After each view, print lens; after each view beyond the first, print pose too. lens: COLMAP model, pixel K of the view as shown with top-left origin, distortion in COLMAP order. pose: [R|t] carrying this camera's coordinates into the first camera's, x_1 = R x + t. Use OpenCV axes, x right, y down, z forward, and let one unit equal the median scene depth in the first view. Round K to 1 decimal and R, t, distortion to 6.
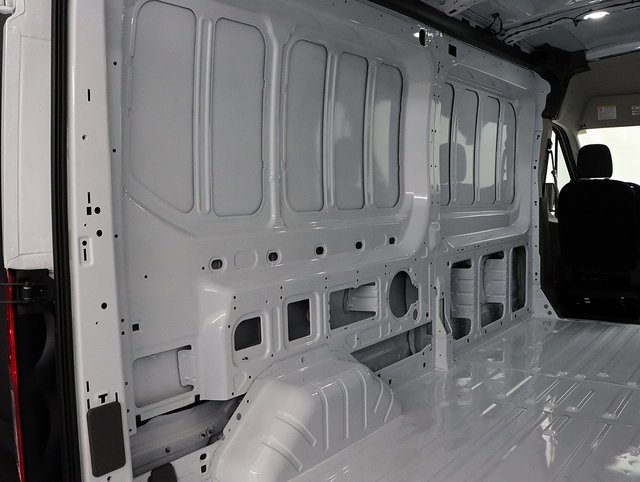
lens RADIAL K [[587.5, 0, 320.0], [0, 587.5, 241.0], [0, 0, 1]] dist [-0.188721, 0.159503]
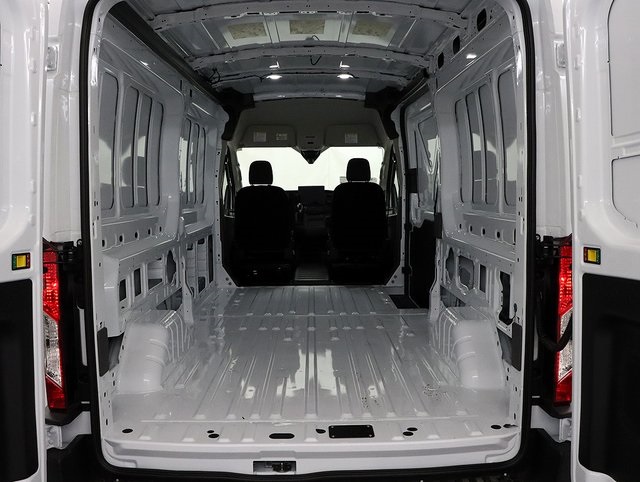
lens RADIAL K [[587.5, 0, 320.0], [0, 587.5, 241.0], [0, 0, 1]] dist [-0.188721, 0.159503]
pose [[0.768032, -0.037591, 0.639308, -0.363679], [0.040551, 0.999127, 0.010033, 0.022791], [-0.639127, 0.018219, 0.768886, -0.232117]]
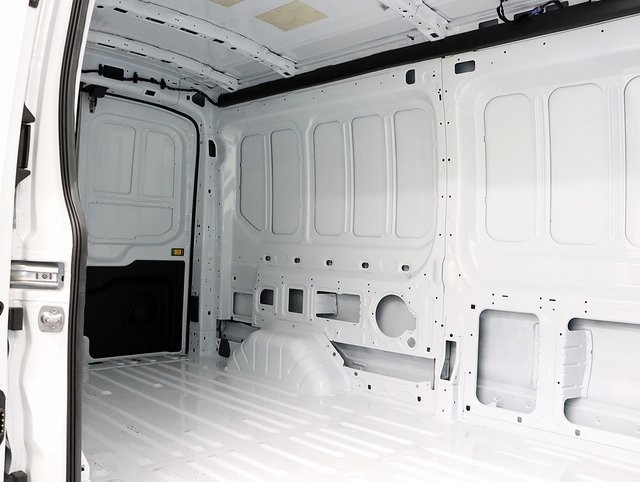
lens RADIAL K [[587.5, 0, 320.0], [0, 587.5, 241.0], [0, 0, 1]] dist [-0.188721, 0.159503]
pose [[-0.091453, 0.012584, -0.995730, 0.956614], [-0.113986, 0.993216, 0.023022, -0.045165], [0.989264, 0.115604, -0.089398, 0.731959]]
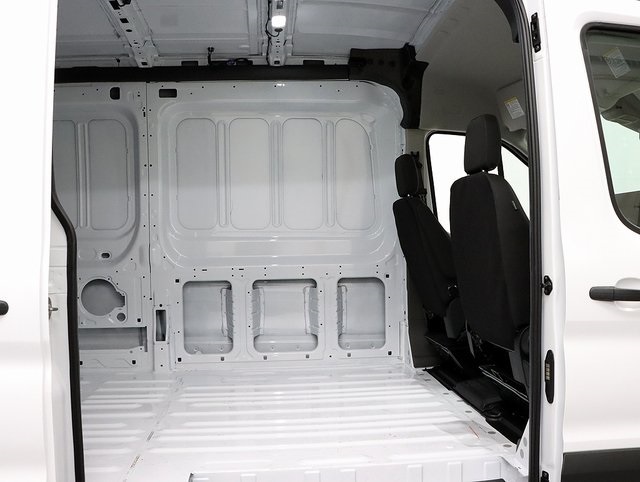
lens RADIAL K [[587.5, 0, 320.0], [0, 587.5, 241.0], [0, 0, 1]] dist [-0.188721, 0.159503]
pose [[0.703772, 0.016332, -0.710238, 1.049588], [-0.058845, 0.997640, -0.035367, -0.012010], [0.707985, 0.066684, 0.703073, 0.351937]]
